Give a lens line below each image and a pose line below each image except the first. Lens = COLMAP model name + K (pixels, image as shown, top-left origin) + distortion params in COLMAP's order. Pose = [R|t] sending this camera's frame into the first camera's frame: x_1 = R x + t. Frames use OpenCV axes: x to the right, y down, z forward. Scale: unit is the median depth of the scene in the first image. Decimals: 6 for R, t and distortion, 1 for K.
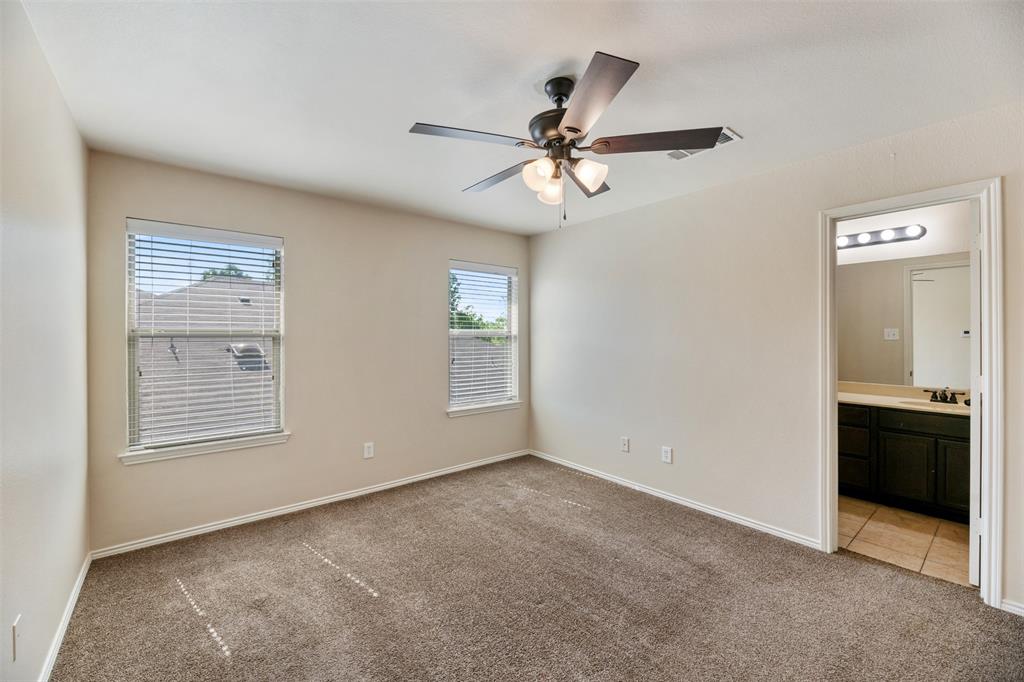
lens RADIAL K [[411.9, 0, 512.0], [0, 411.9, 341.0], [0, 0, 1]] dist [-0.000554, -0.000061]
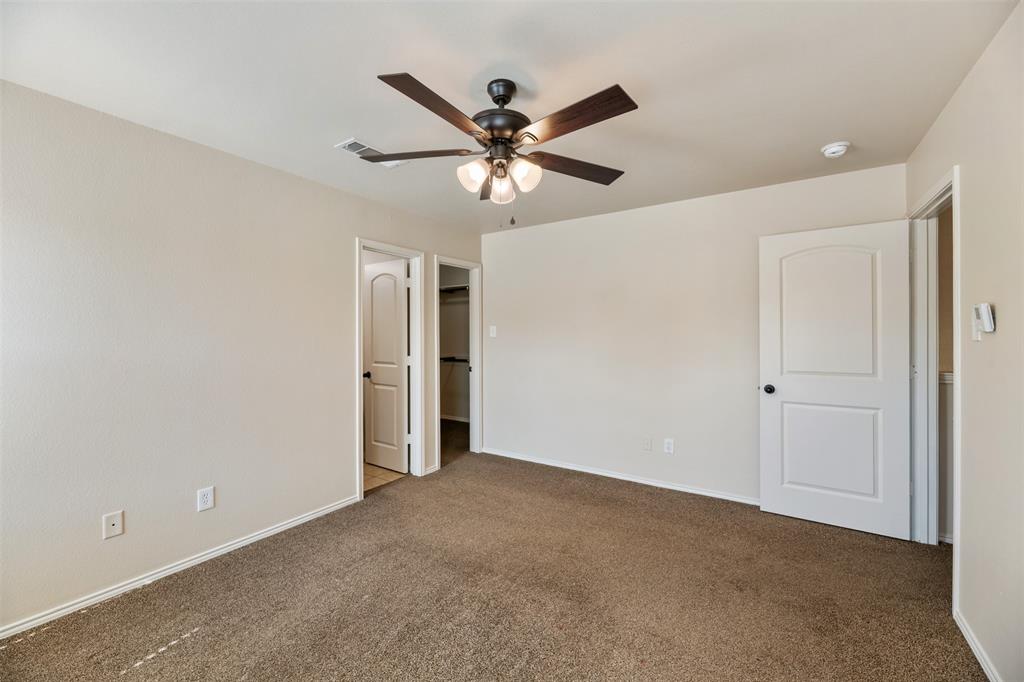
lens RADIAL K [[411.9, 0, 512.0], [0, 411.9, 341.0], [0, 0, 1]] dist [-0.000554, -0.000061]
pose [[-0.297769, -0.015576, 0.954511, -0.624809], [0.007362, 0.999800, 0.018612, -0.014686], [-0.954610, 0.012569, -0.297594, 0.925980]]
